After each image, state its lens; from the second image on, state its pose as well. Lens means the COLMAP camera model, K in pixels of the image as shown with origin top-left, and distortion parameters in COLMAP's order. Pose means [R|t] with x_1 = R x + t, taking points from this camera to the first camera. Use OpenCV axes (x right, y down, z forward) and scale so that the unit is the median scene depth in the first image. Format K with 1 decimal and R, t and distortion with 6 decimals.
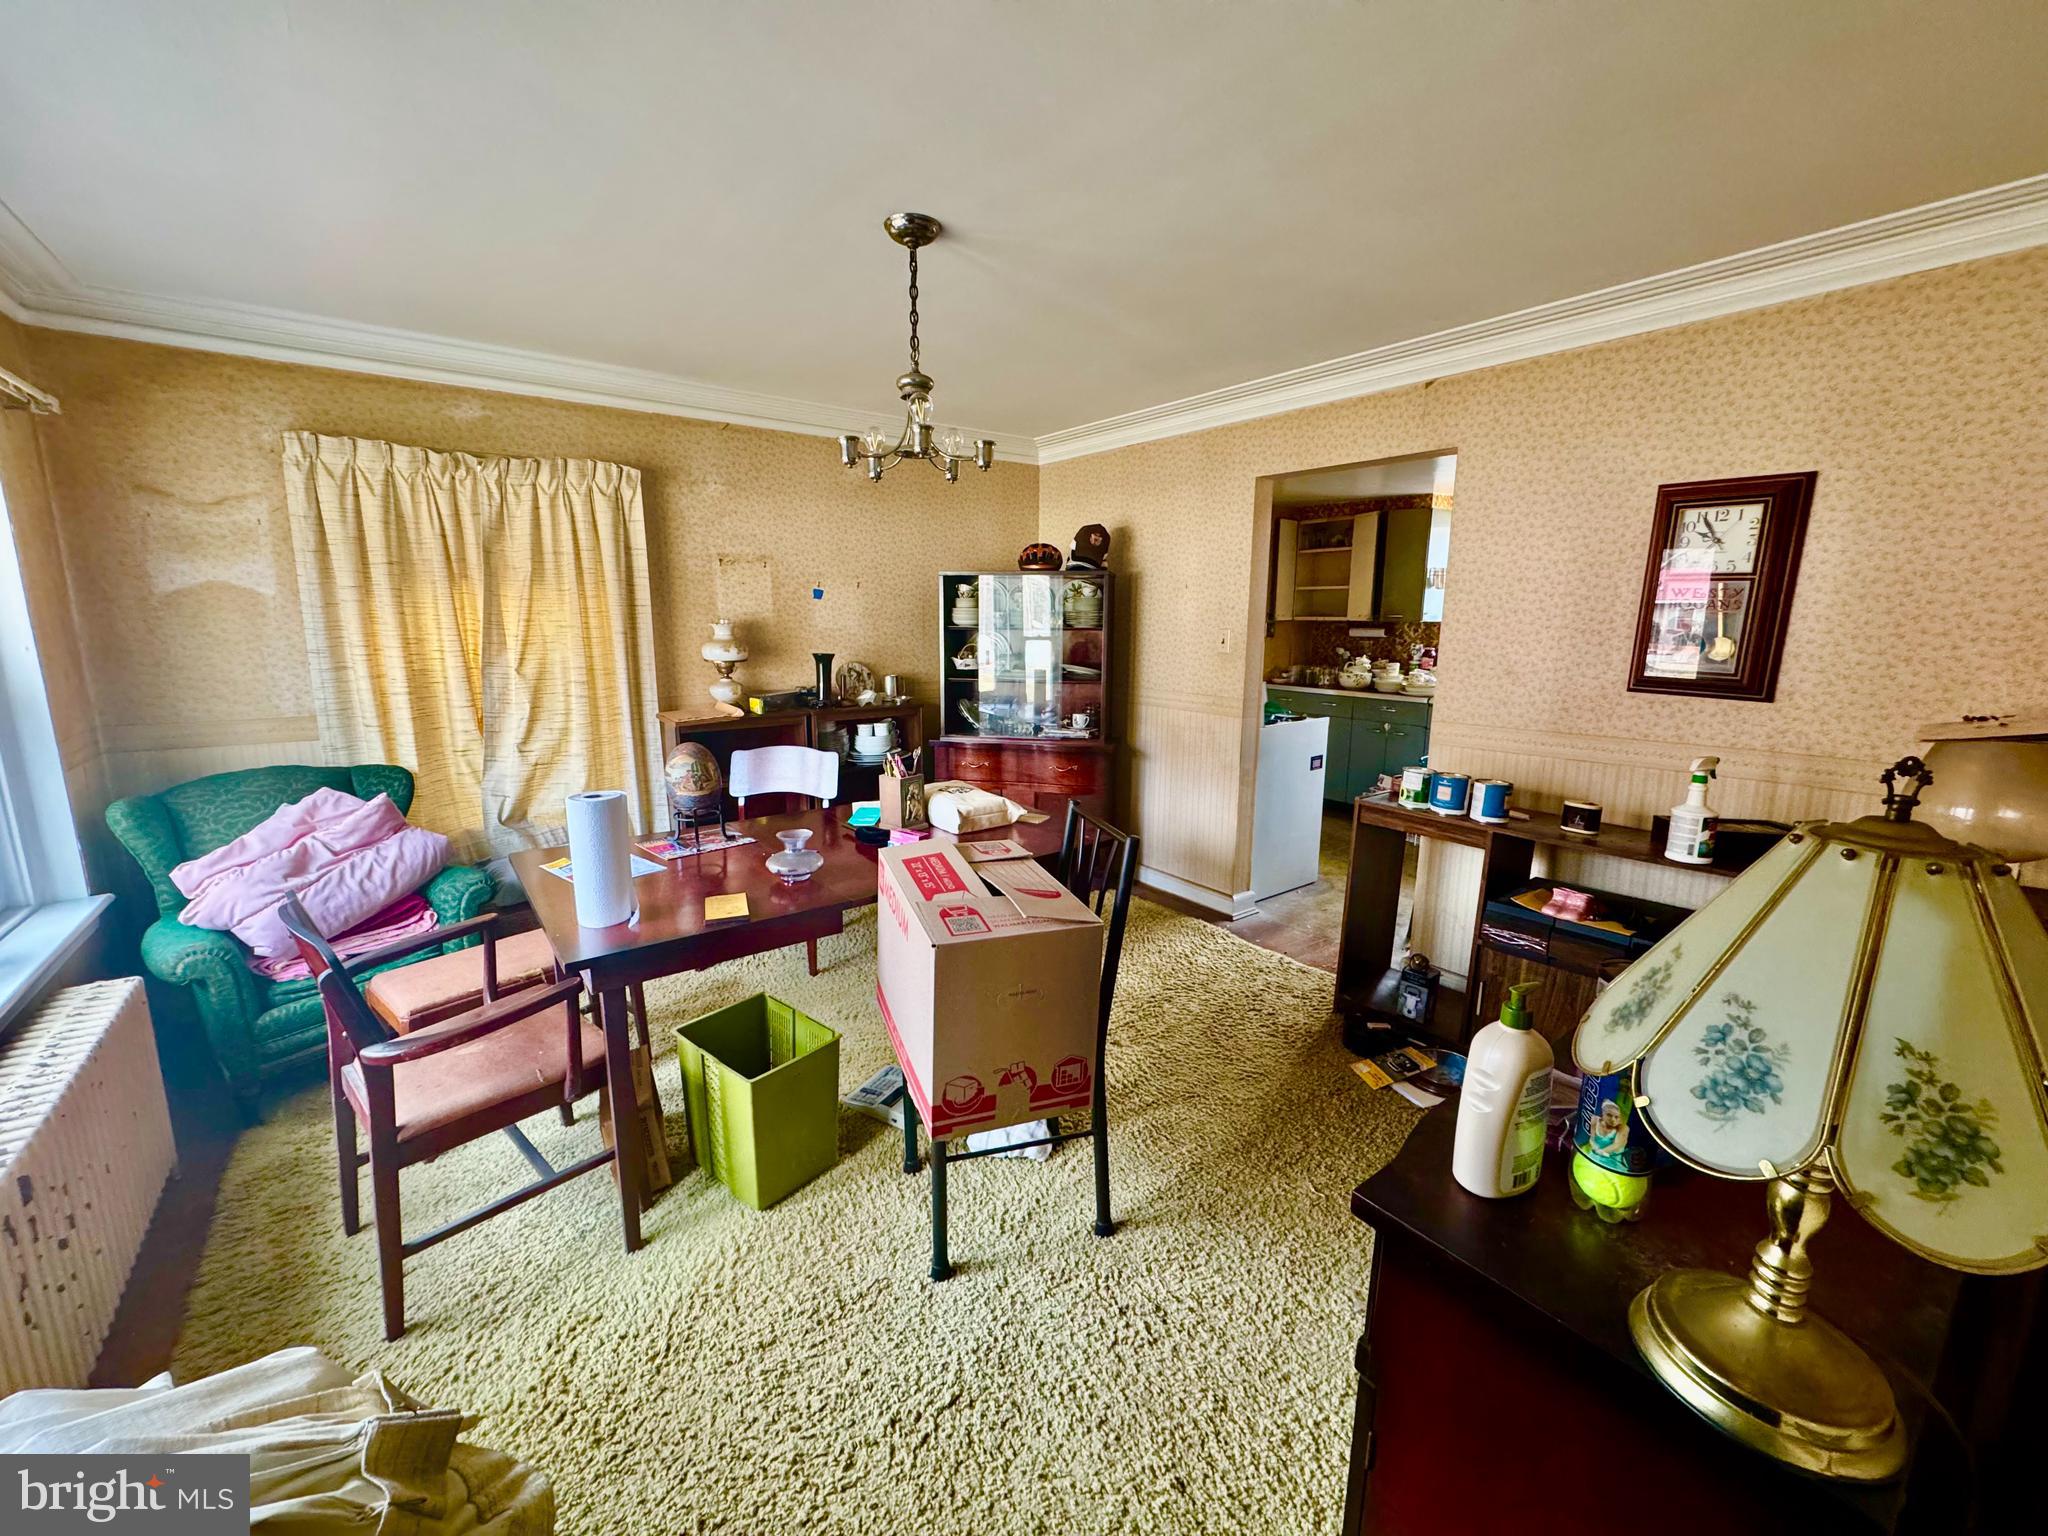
lens RADIAL K [[816.0, 0, 1020.5], [0, 816.0, 766.4], [0, 0, 1]] dist [0.000597, -0.000118]
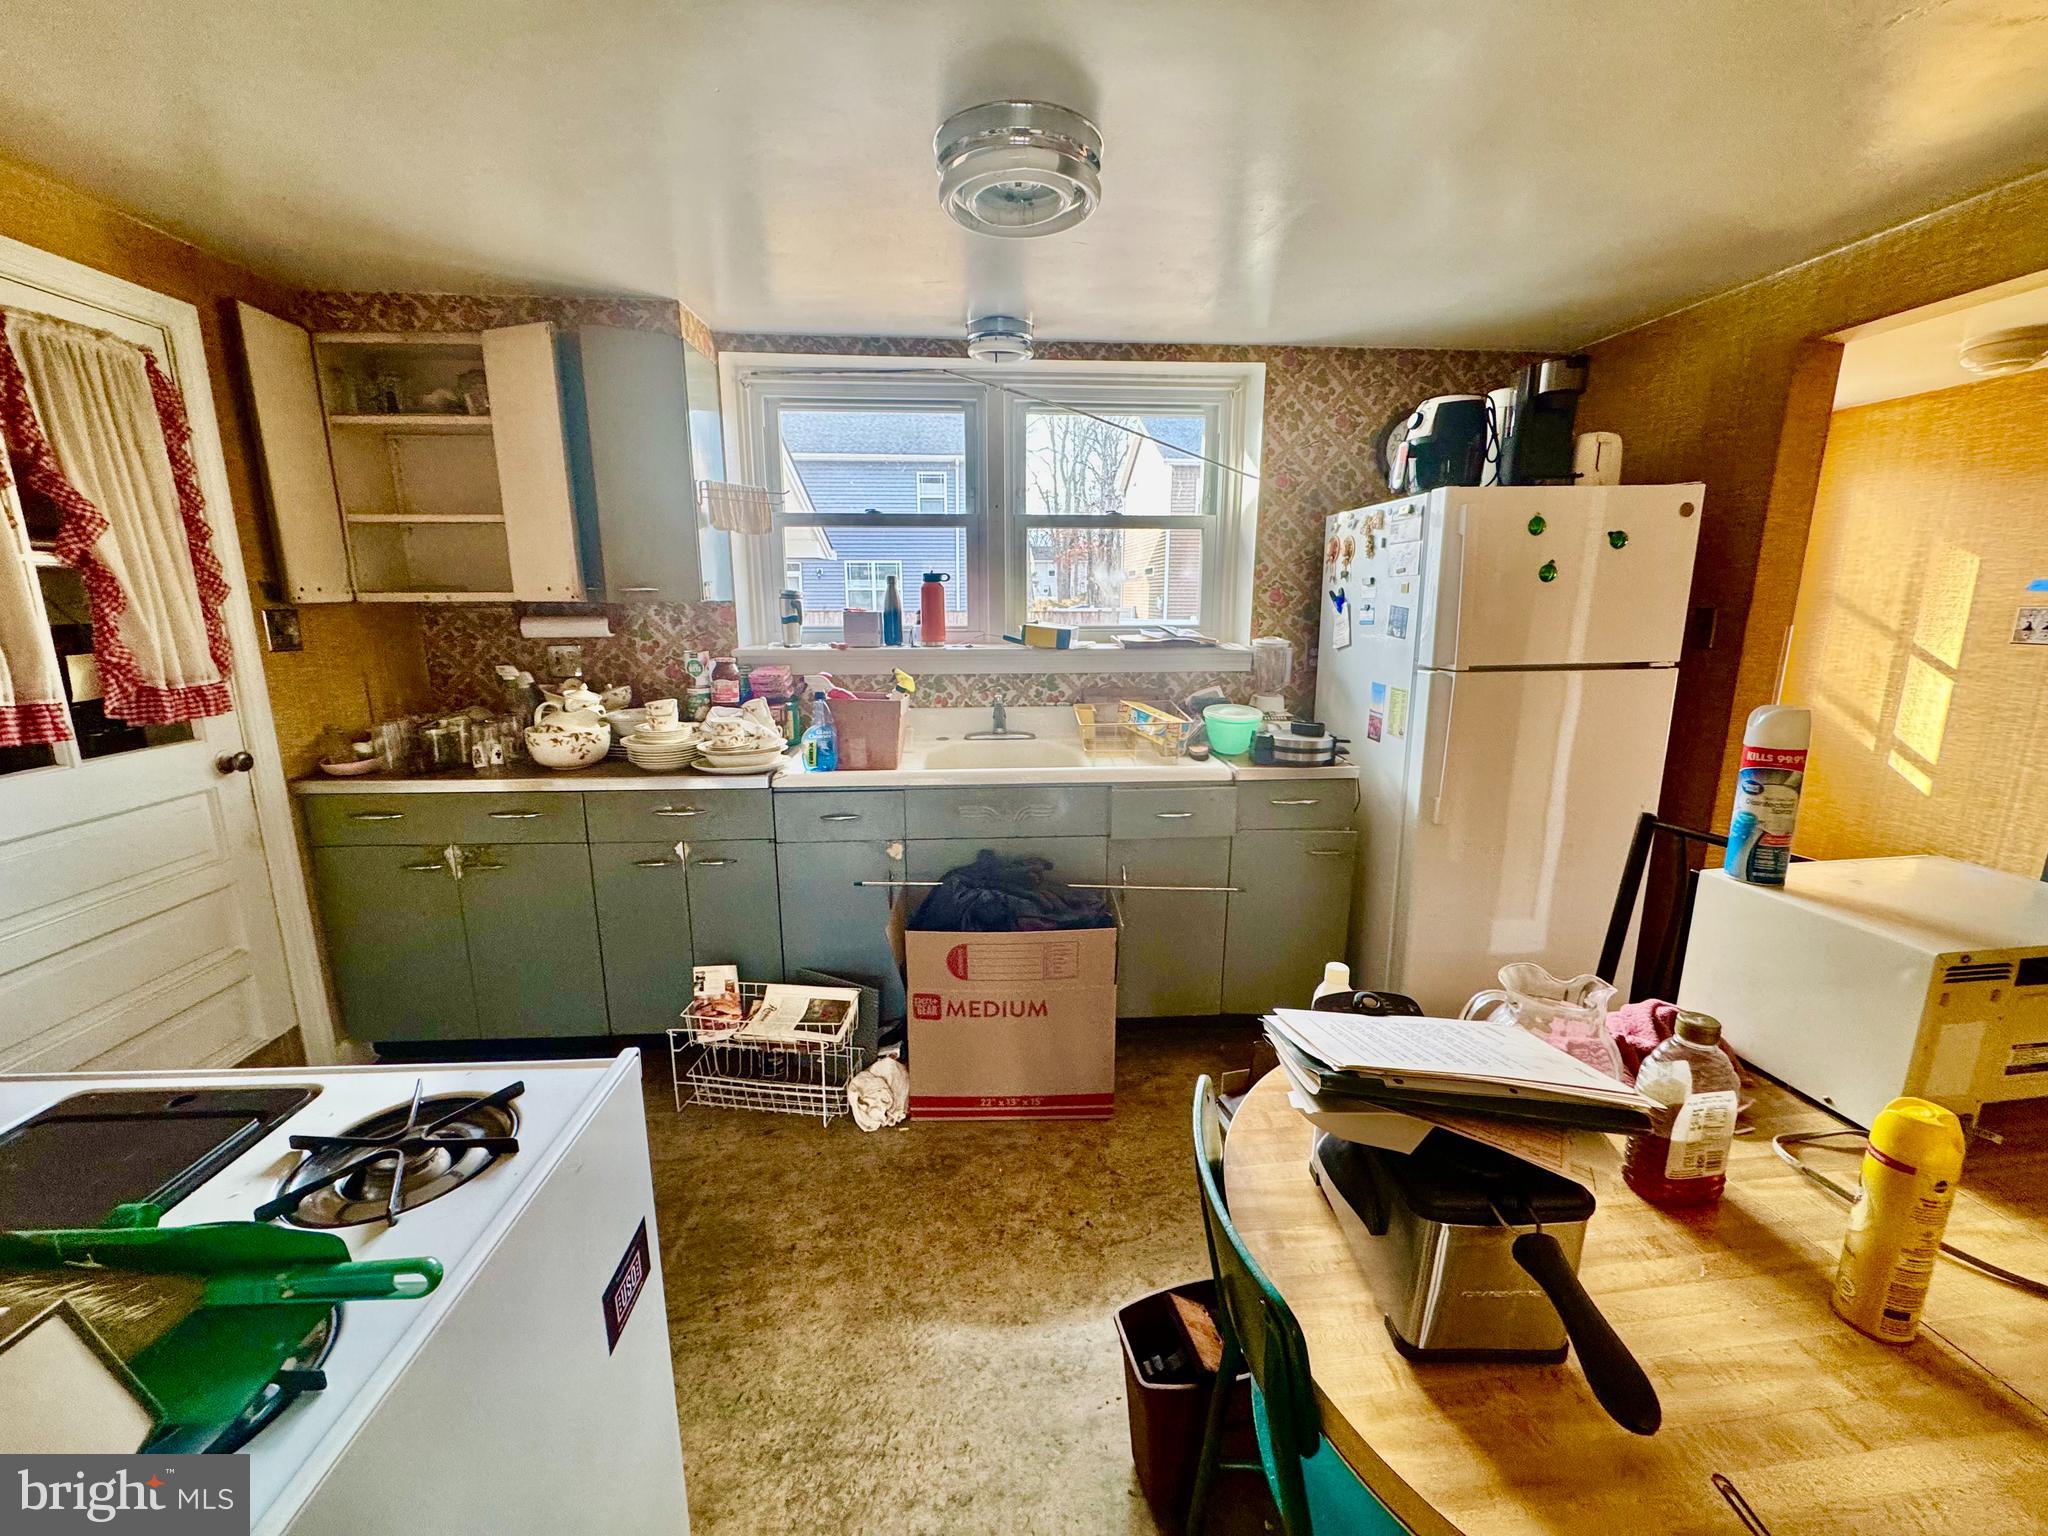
lens RADIAL K [[816.0, 0, 1022.4], [0, 816.0, 764.4], [0, 0, 1]] dist [0.000597, -0.000118]
pose [[0.555551, -0.170254, 0.813865, 0.196023], [0.155163, 0.982846, 0.099688, -0.100308], [-0.816877, 0.070901, 0.572438, 0.568369]]
